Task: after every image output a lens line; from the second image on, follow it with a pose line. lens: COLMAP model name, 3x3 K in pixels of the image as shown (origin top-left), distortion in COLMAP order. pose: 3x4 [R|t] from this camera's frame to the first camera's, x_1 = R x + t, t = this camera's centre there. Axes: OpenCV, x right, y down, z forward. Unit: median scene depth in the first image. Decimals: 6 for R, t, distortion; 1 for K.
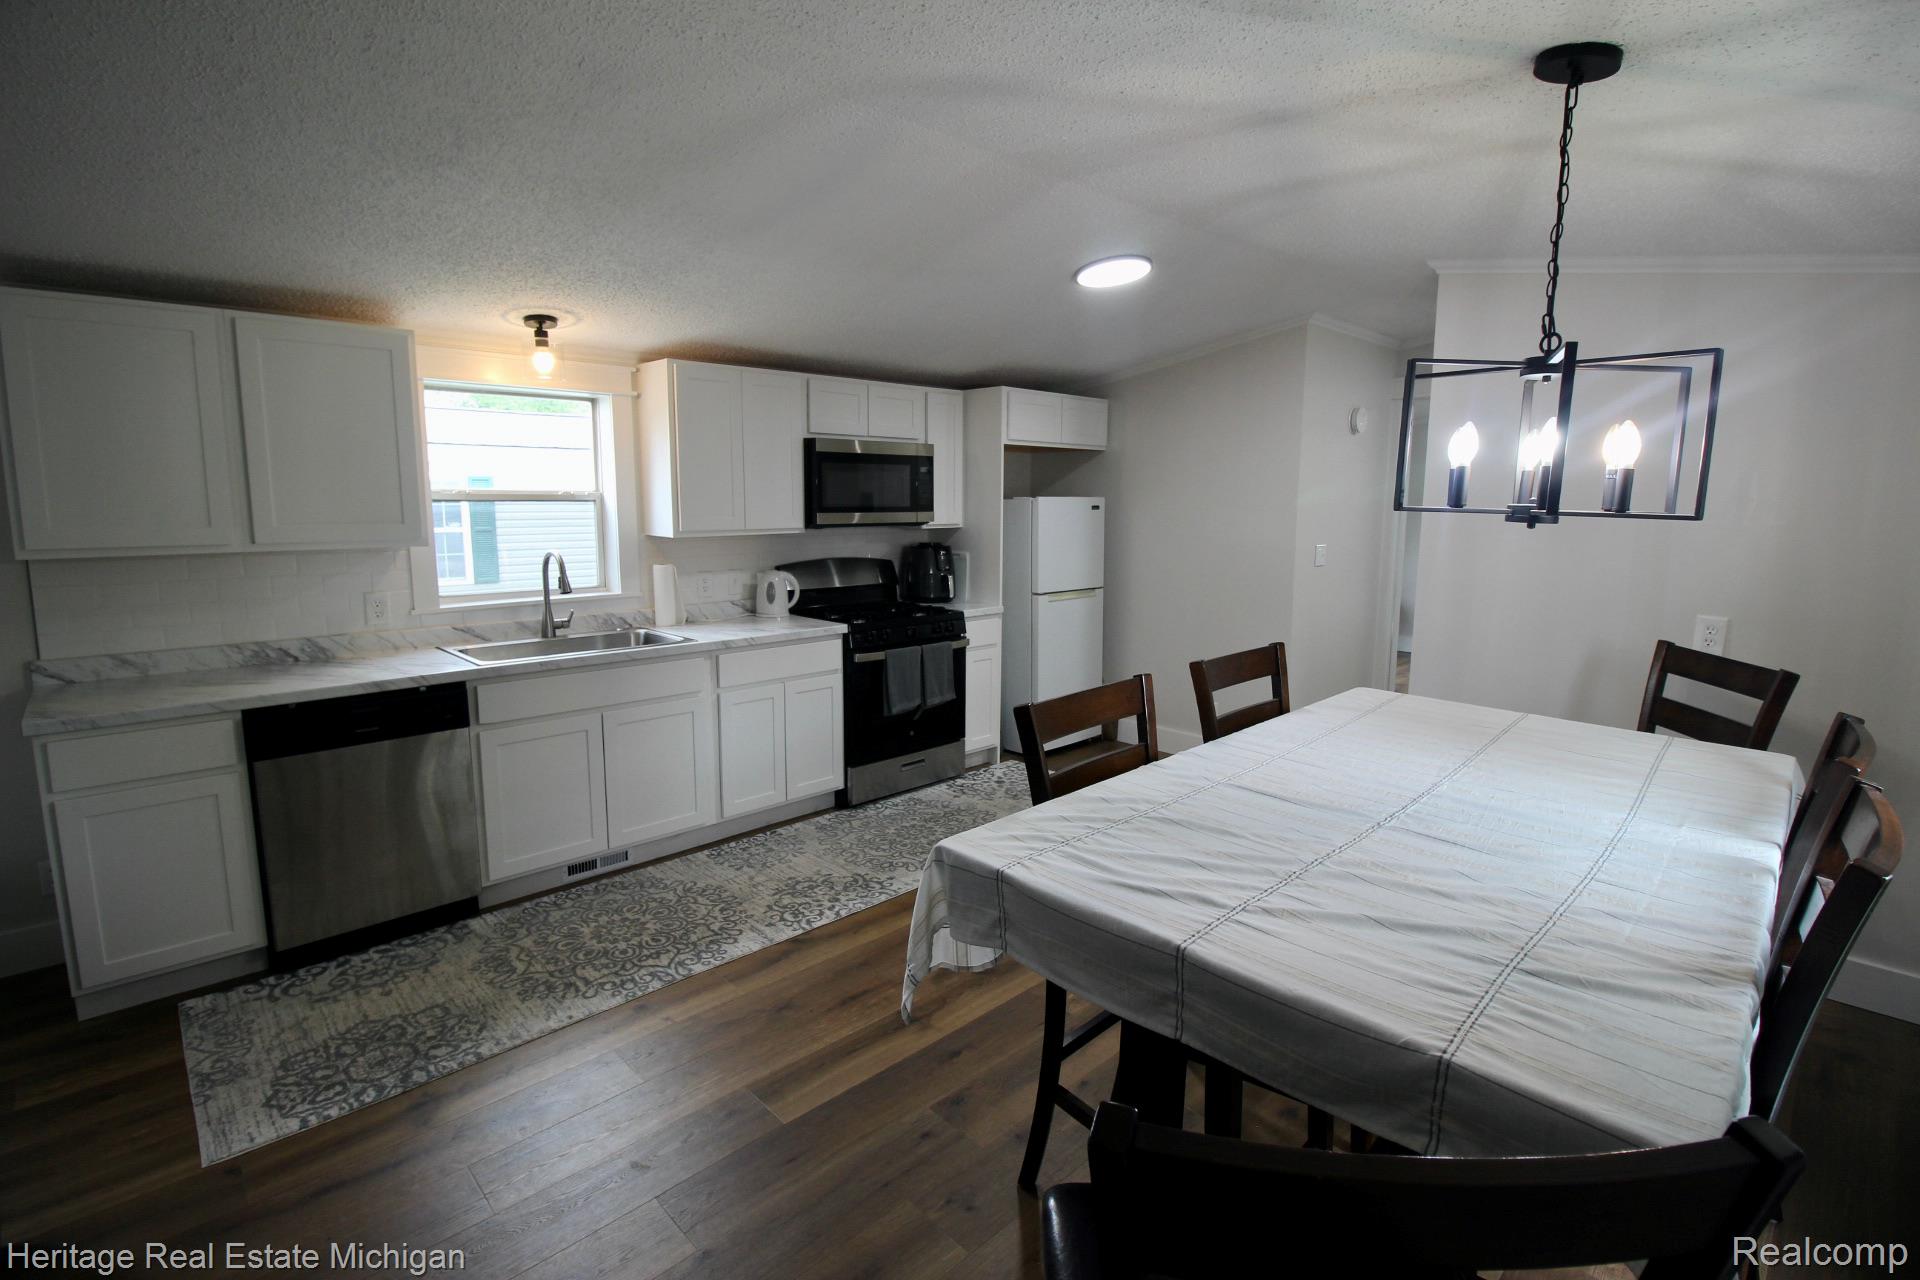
lens RADIAL K [[887.2, 0, 960.9], [0, 887.2, 631.7], [0, 0, 1]] dist [-0.010376, -0.000940]
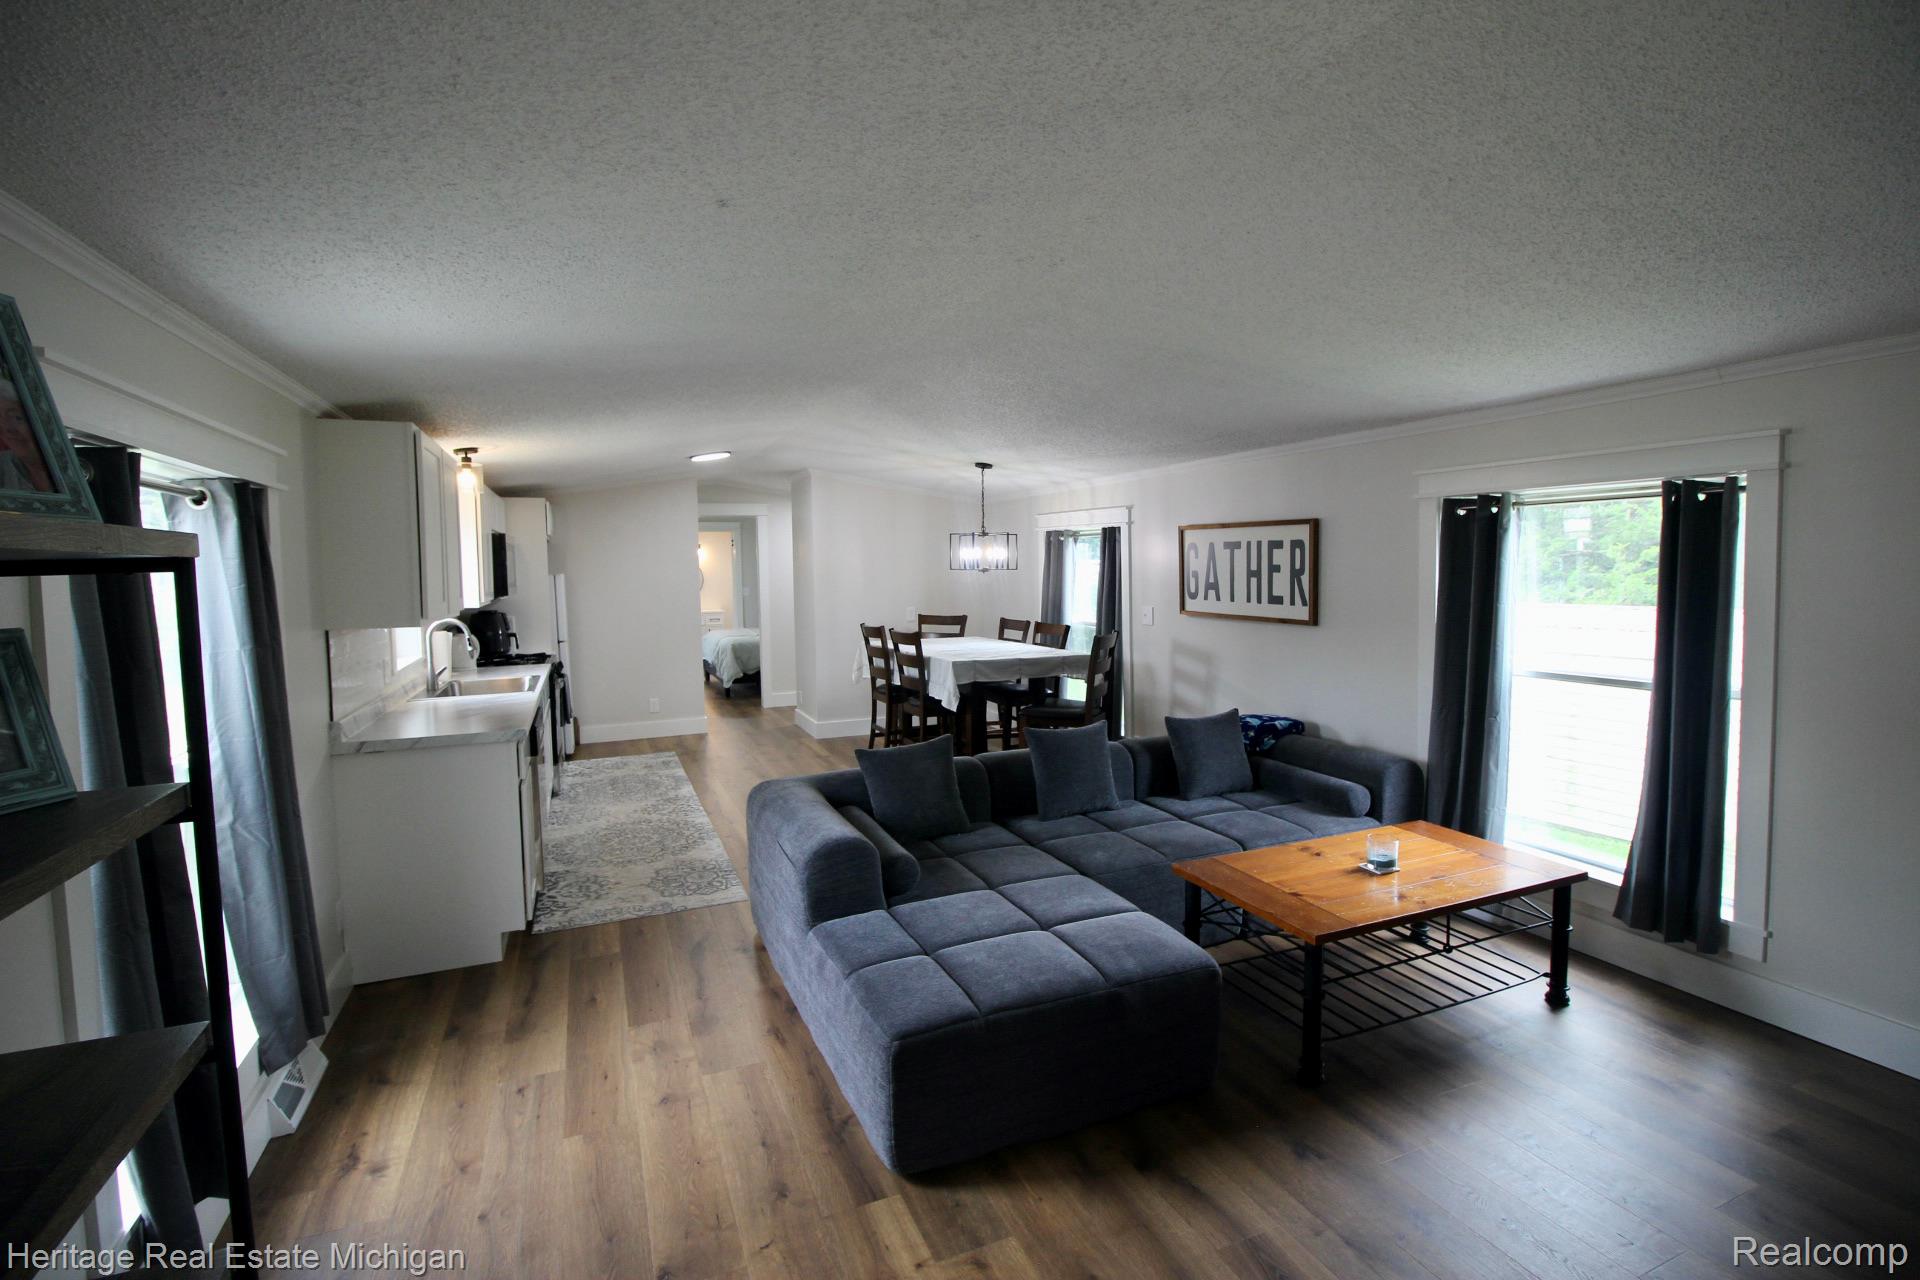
lens RADIAL K [[887.2, 0, 960.8], [0, 887.2, 636.1], [0, 0, 1]] dist [-0.010376, -0.000940]
pose [[0.362712, -0.087248, 0.927808, -1.786756], [0.160682, 0.986551, 0.029956, 0.020165], [-0.917944, 0.138217, 0.371854, -0.213873]]
